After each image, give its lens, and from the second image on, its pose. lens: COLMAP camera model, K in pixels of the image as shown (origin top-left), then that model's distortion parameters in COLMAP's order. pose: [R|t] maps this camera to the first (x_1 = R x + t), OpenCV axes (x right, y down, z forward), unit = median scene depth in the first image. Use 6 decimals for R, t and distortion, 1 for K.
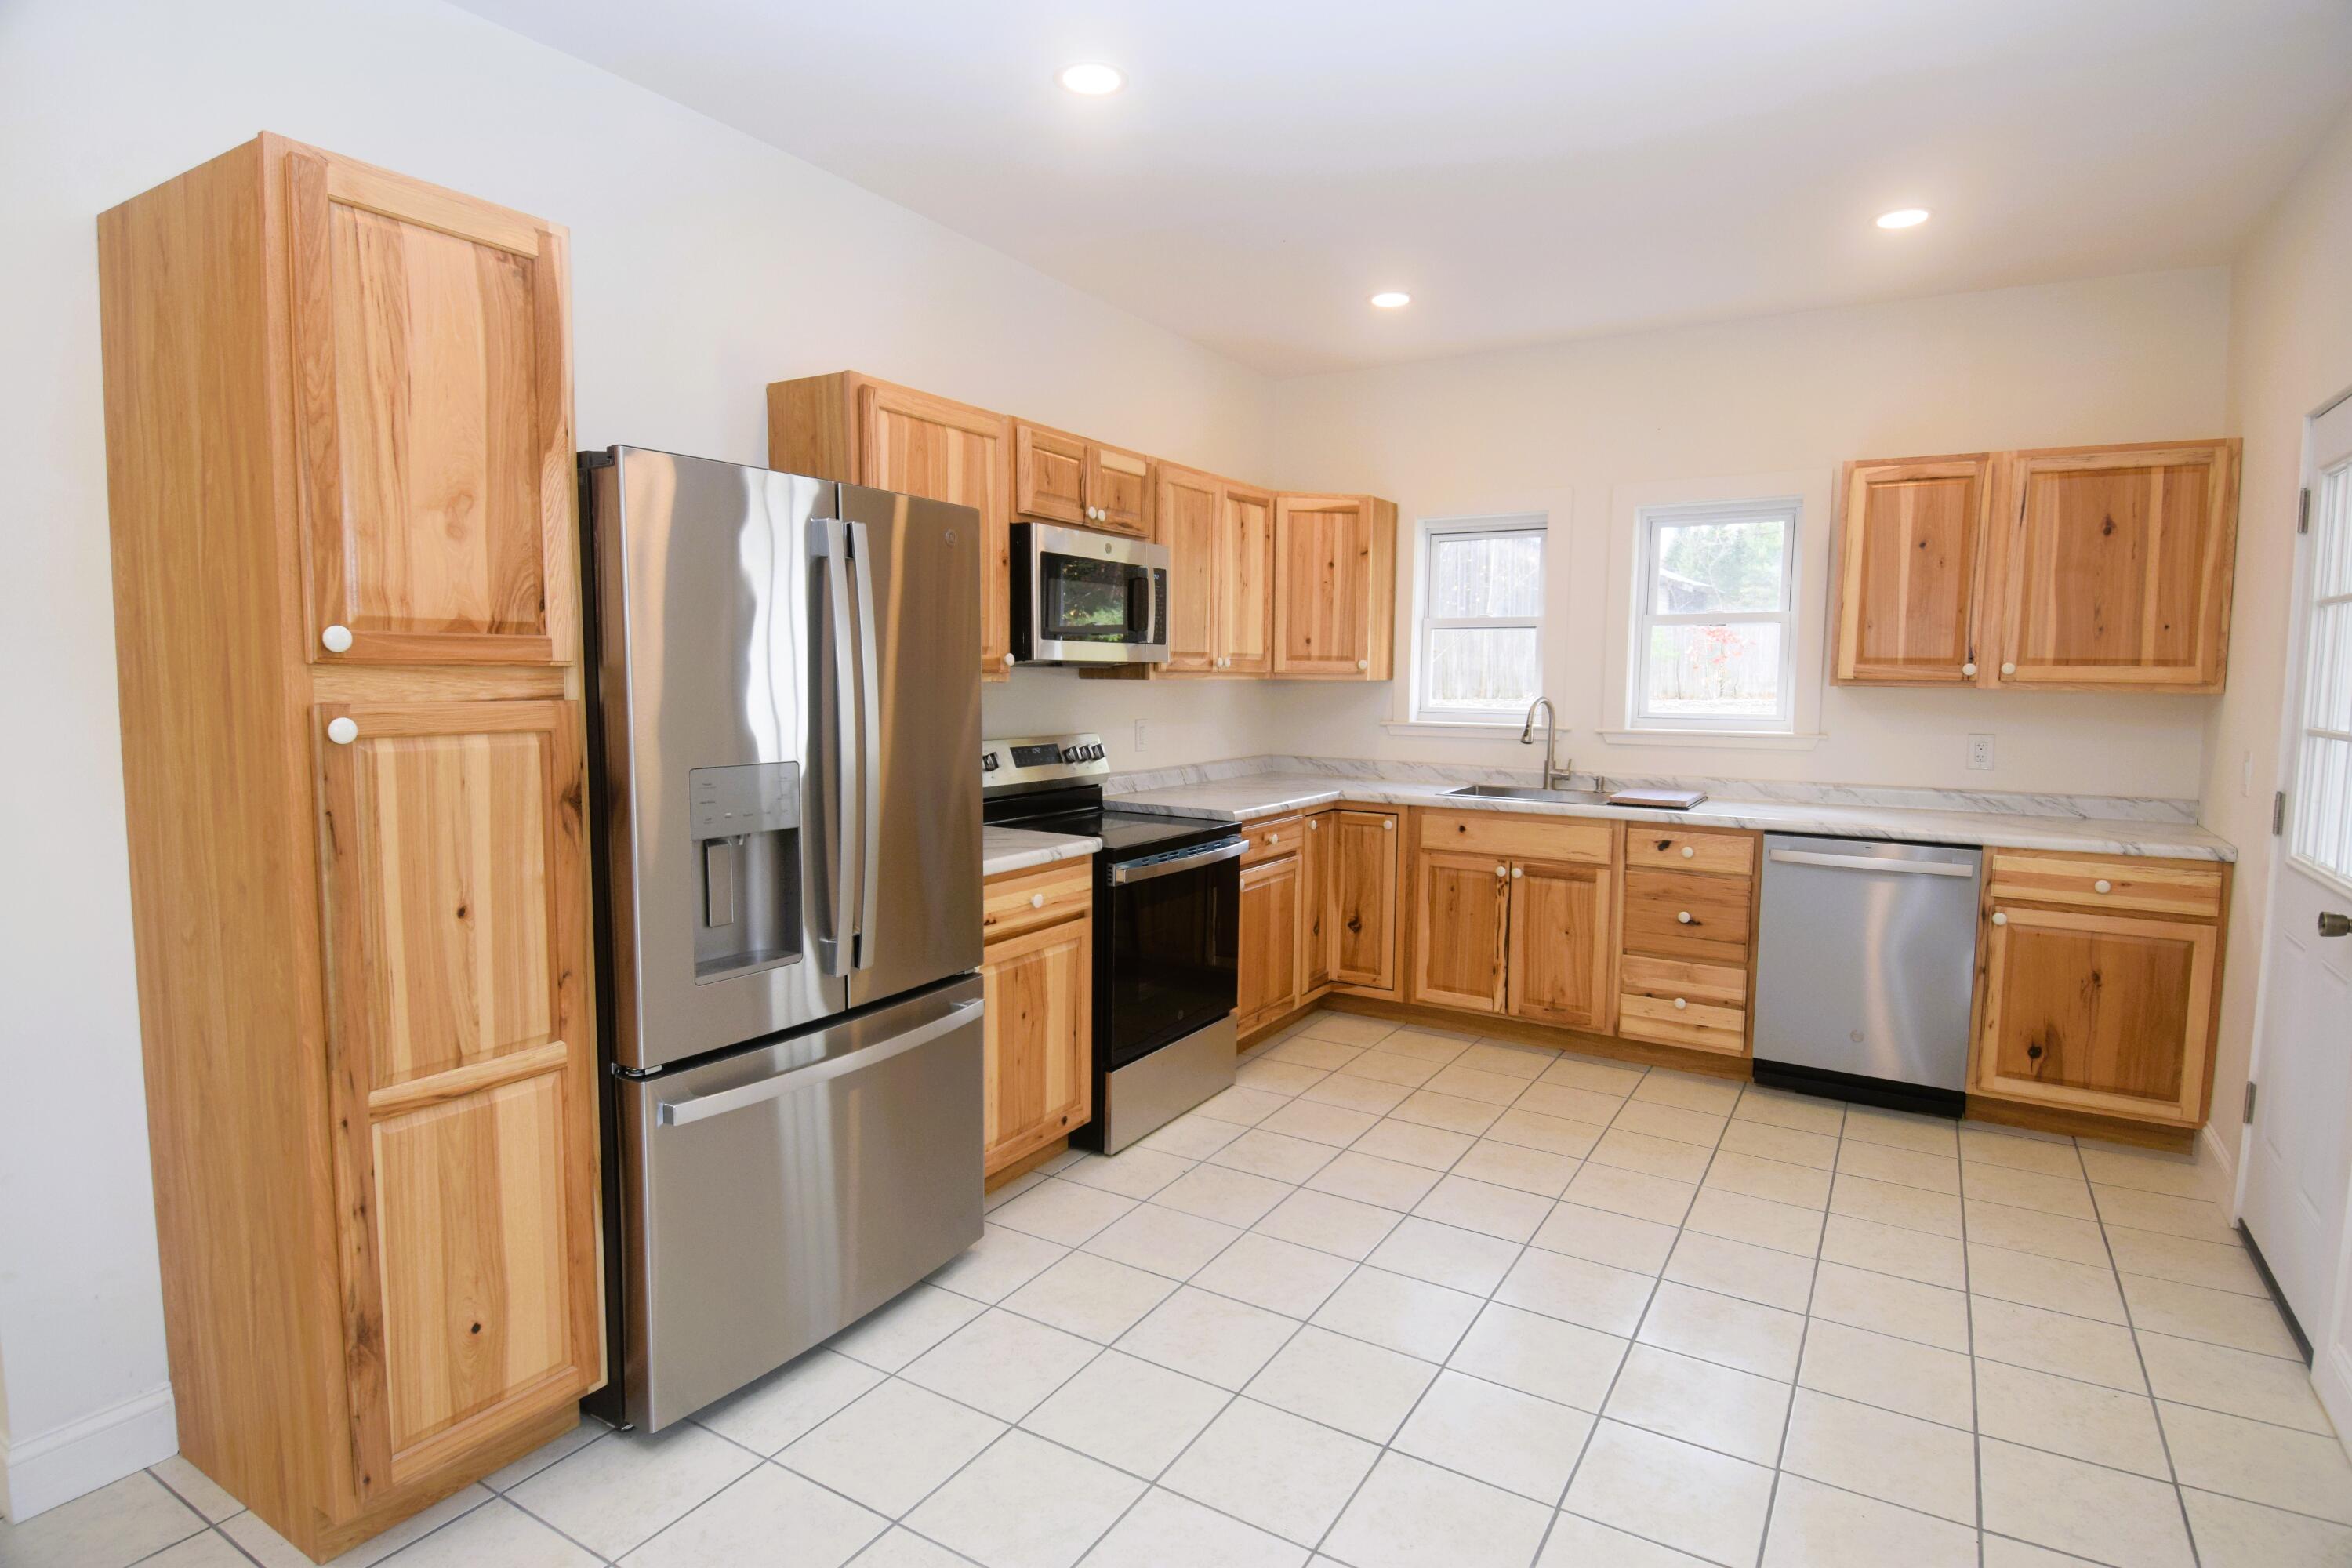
lens RADIAL K [[1222.9, 0, 1175.6], [0, 1222.9, 776.2], [0, 0, 1]] dist [0.022338, -0.025157]
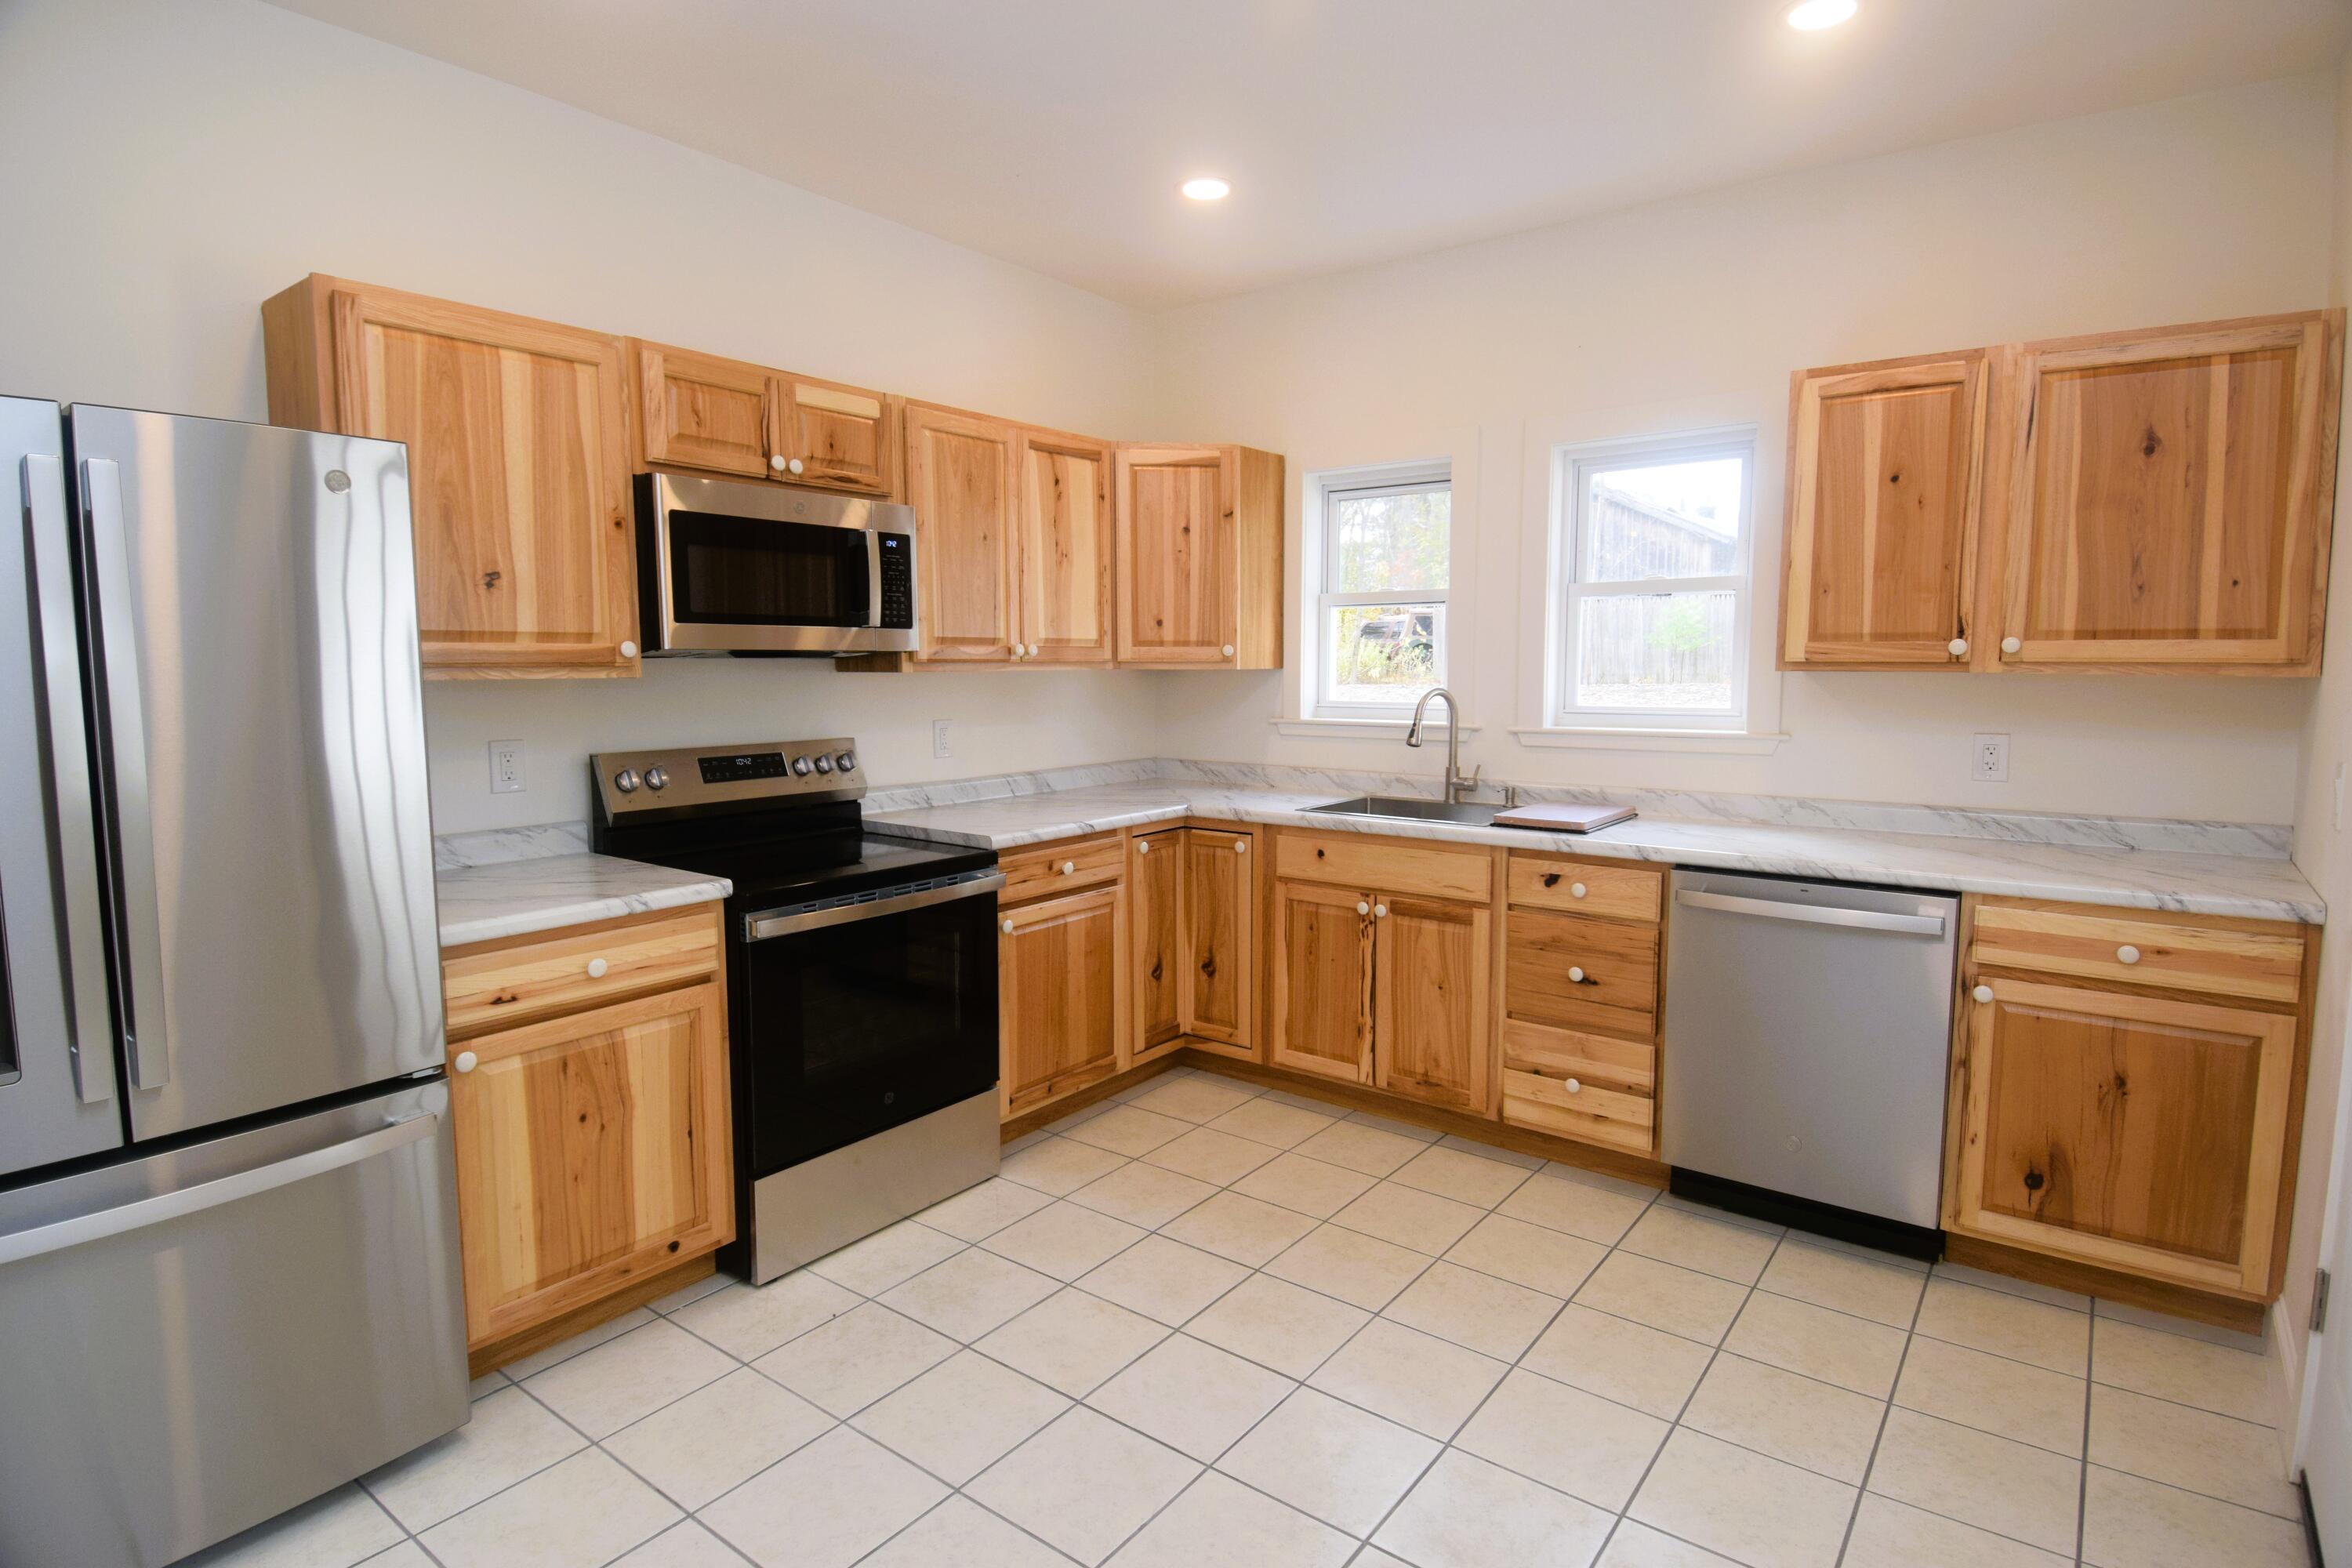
lens RADIAL K [[1222.9, 0, 1177.3], [0, 1222.9, 777.4], [0, 0, 1]] dist [0.022338, -0.025157]
pose [[0.994849, -0.002178, -0.101340, 0.256052], [0.003255, 0.999940, 0.010456, -0.018309], [0.101311, -0.010732, 0.994797, 0.222394]]
